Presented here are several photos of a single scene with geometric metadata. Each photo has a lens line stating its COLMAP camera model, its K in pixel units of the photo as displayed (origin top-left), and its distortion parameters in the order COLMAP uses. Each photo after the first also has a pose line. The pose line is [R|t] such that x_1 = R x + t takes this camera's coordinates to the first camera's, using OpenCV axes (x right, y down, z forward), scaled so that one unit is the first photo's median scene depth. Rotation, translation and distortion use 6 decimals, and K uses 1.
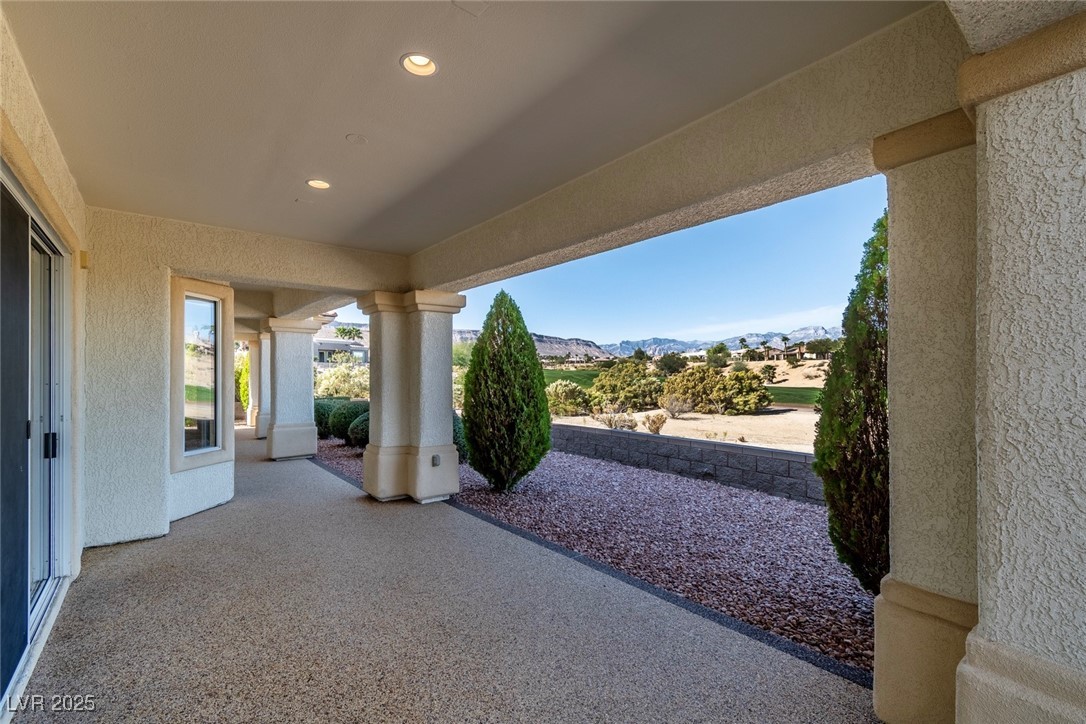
lens RADIAL K [[486.0, 0, 542.9], [0, 486.0, 364.8], [0, 0, 1]] dist [-0.001560, -0.000843]
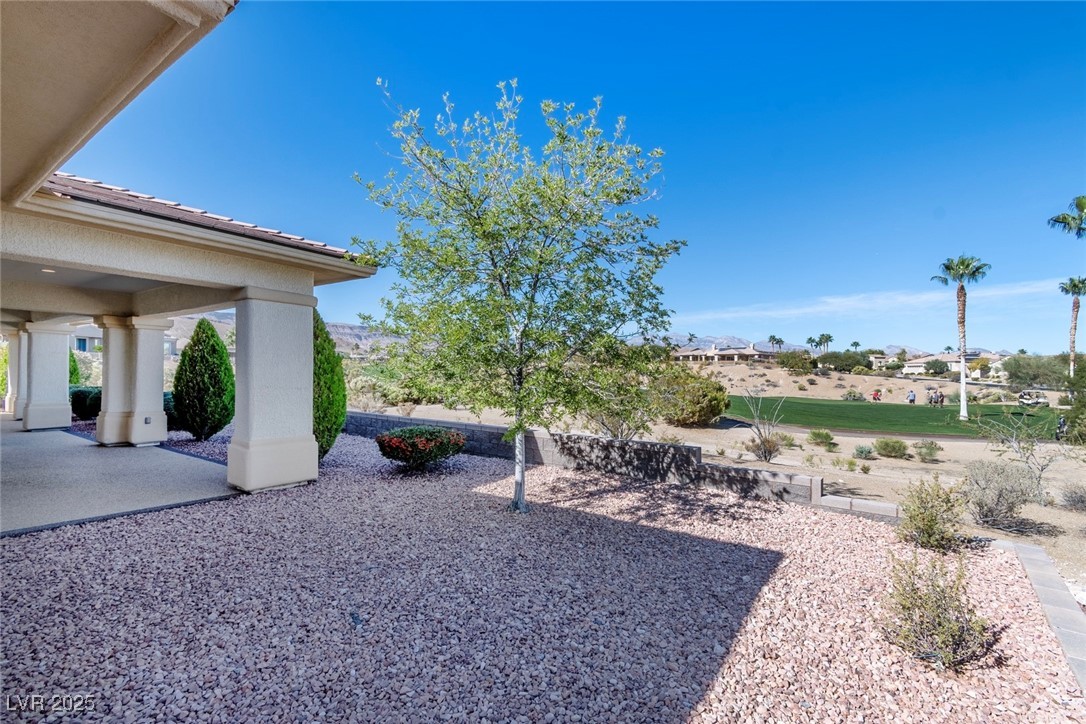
lens RADIAL K [[486.0, 0, 553.5], [0, 486.0, 381.2], [0, 0, 1]] dist [-0.001560, -0.000843]
pose [[0.957820, 0.003564, 0.287346, 0.597415], [-0.014364, 0.999267, 0.035487, -0.014362], [-0.287009, -0.038117, 0.957169, -0.926668]]
